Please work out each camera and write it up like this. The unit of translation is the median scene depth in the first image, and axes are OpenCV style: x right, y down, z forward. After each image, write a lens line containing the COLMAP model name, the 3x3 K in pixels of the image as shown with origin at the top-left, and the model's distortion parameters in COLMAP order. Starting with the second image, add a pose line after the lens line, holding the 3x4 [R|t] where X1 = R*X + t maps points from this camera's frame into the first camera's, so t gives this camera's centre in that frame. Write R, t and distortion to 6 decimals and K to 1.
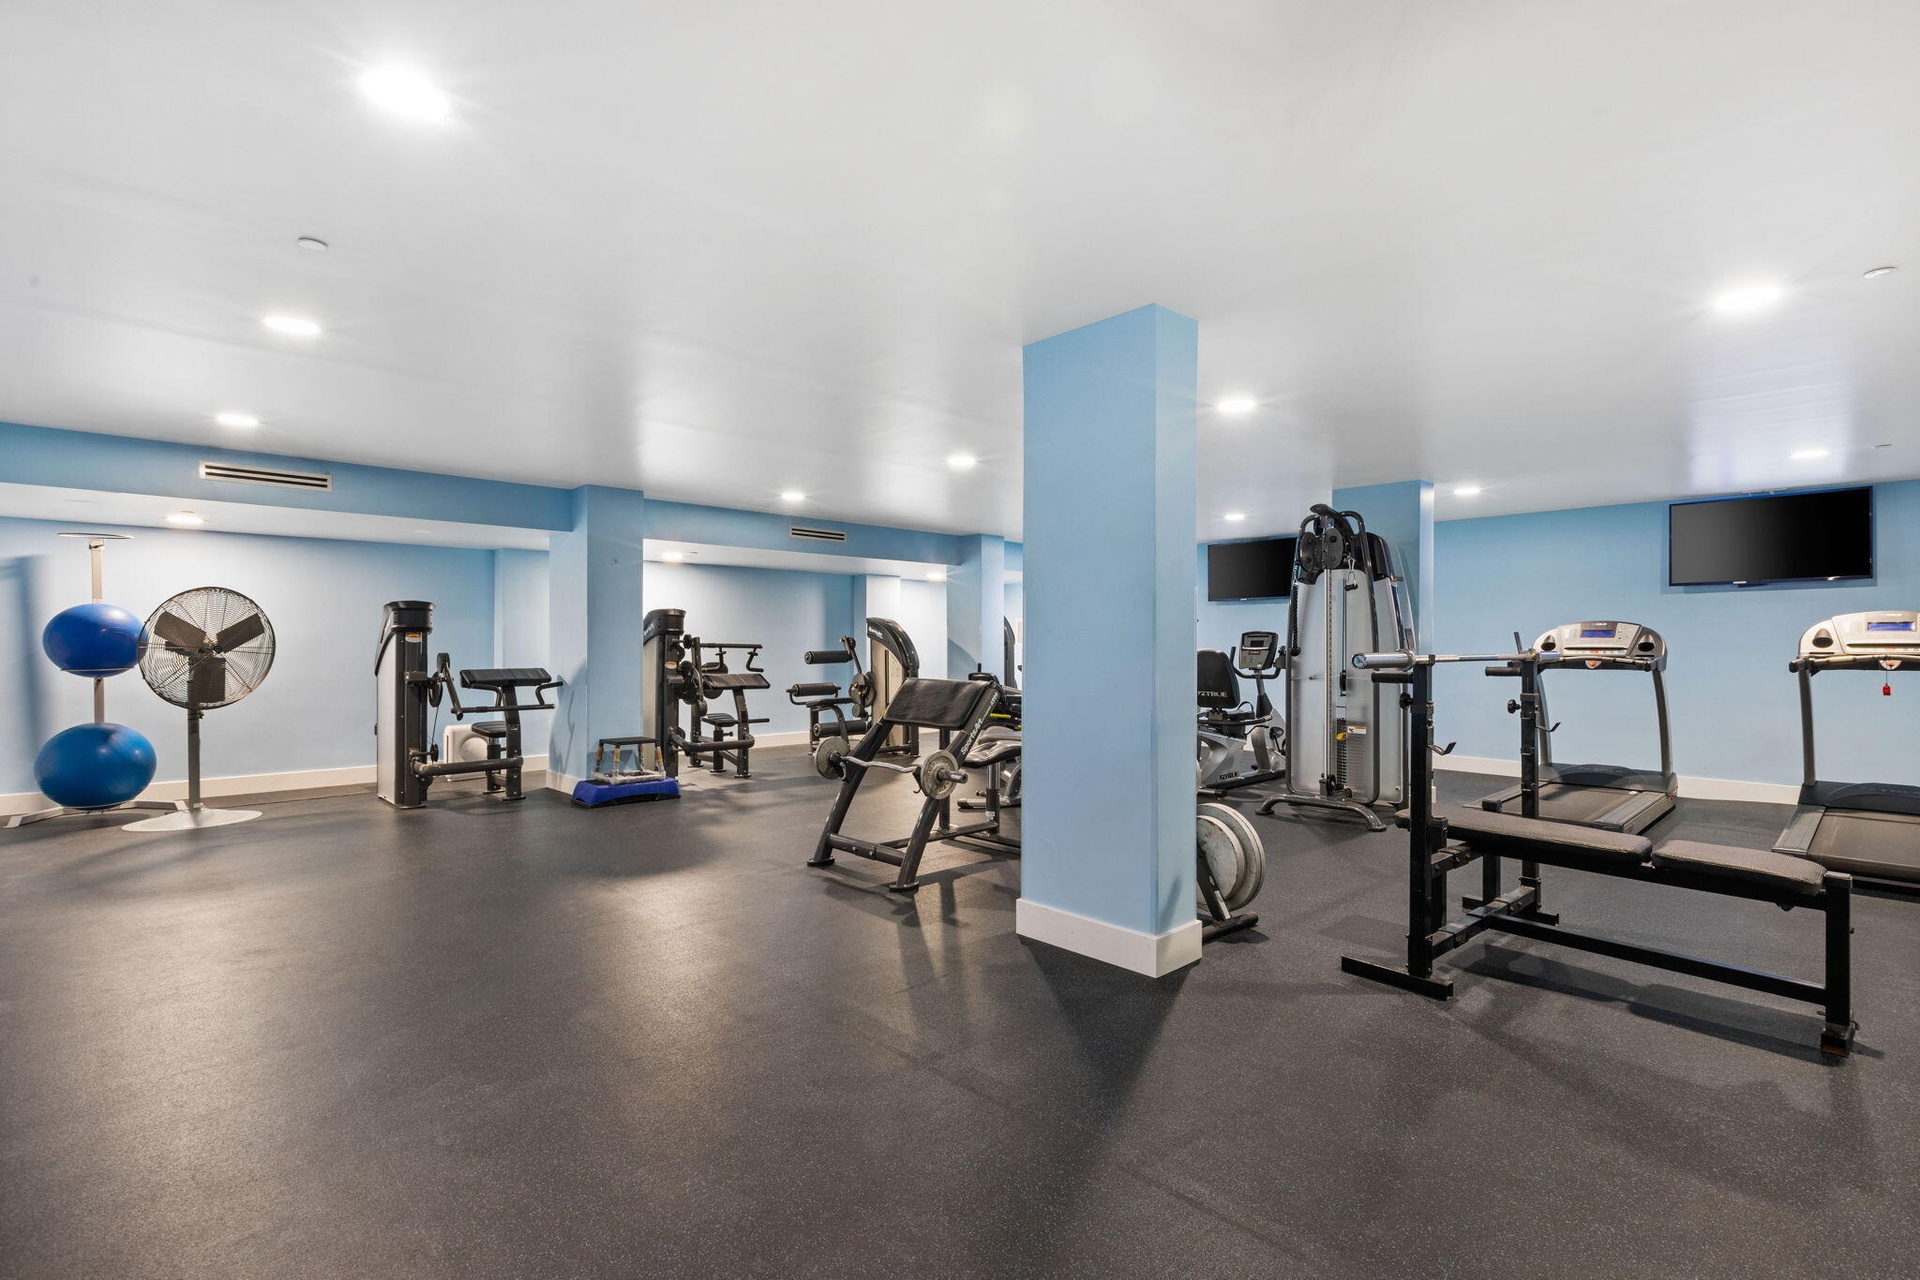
lens RADIAL K [[865.7, 0, 960.0], [0, 865.7, 640.0], [0, 0, 1]] dist [0.001924, 0.000345]
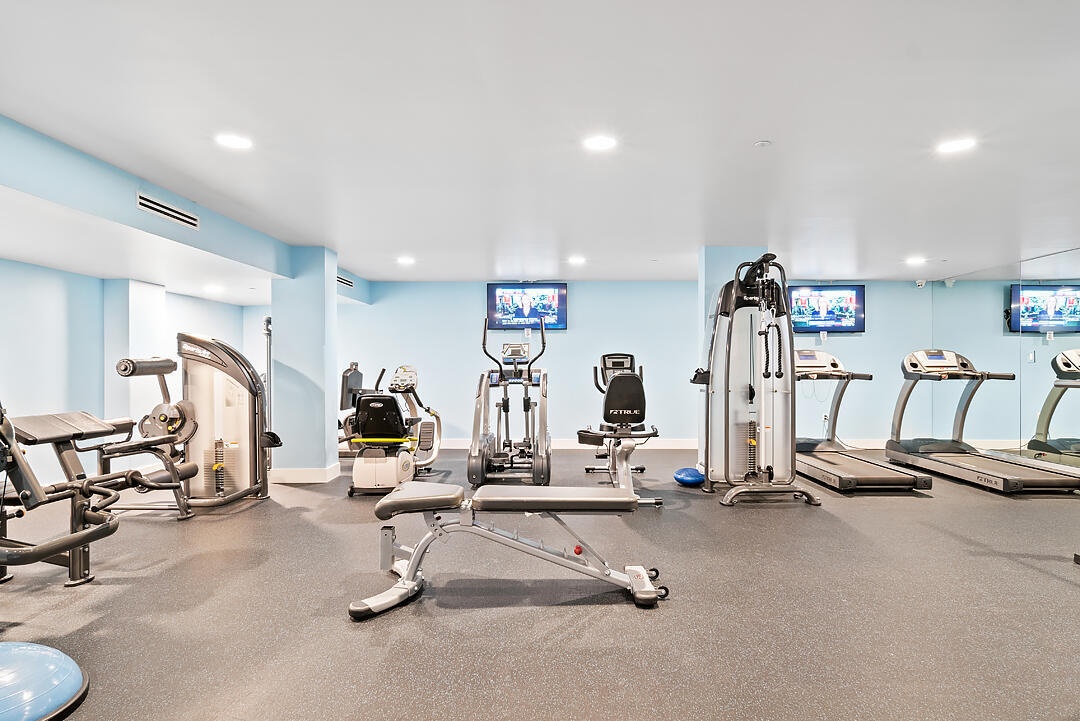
lens RADIAL K [[592.0, 0, 540.0], [0, 592.0, 360.5], [0, 0, 1]] dist [0.001667, 0.000294]
pose [[0.678902, 0.010246, 0.734158, -0.441069], [-0.001910, 0.999924, -0.012189, 0.010896], [-0.734227, 0.006873, 0.678870, 0.616178]]
